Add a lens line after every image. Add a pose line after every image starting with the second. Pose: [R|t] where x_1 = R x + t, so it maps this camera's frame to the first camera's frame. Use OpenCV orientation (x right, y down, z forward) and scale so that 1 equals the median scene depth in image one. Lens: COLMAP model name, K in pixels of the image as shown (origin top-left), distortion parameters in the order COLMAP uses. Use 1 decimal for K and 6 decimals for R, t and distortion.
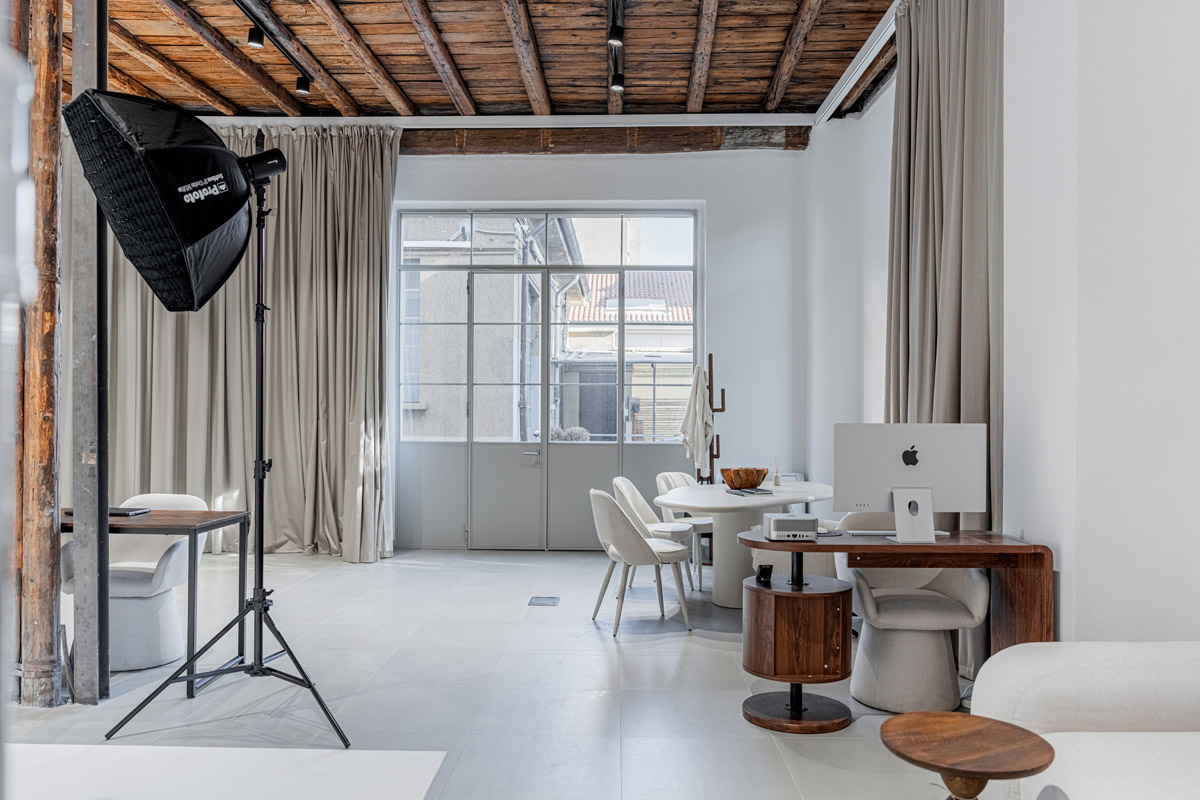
lens RADIAL K [[880.4, 0, 599.7], [0, 880.4, 413.3], [0, 0, 1]] dist [0.000762, 0.002229]
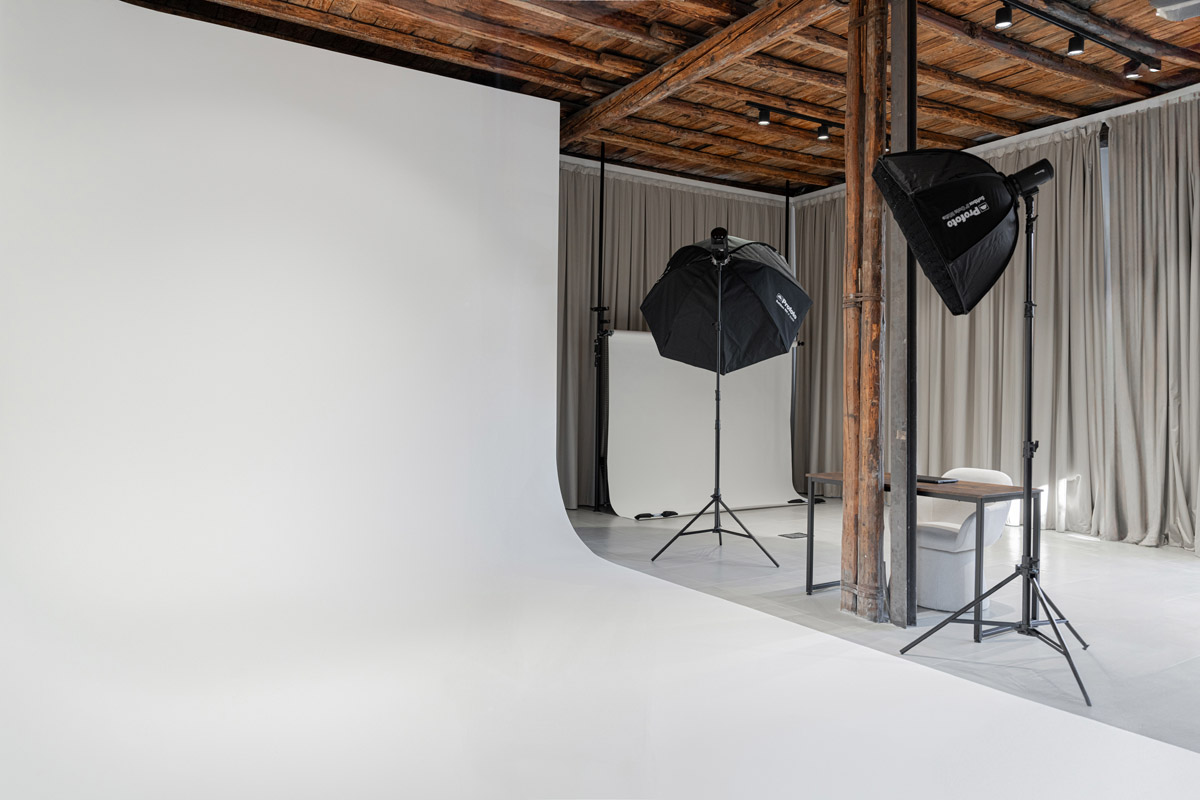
lens RADIAL K [[812.0, 0, 595.7], [0, 812.0, 378.0], [0, 0, 1]] dist [-0.001435, 0.002128]
pose [[0.544370, -0.026931, -0.838413, 0.173303], [0.003480, 0.999548, -0.029847, 0.001649], [0.838838, 0.013330, 0.544218, -0.019784]]
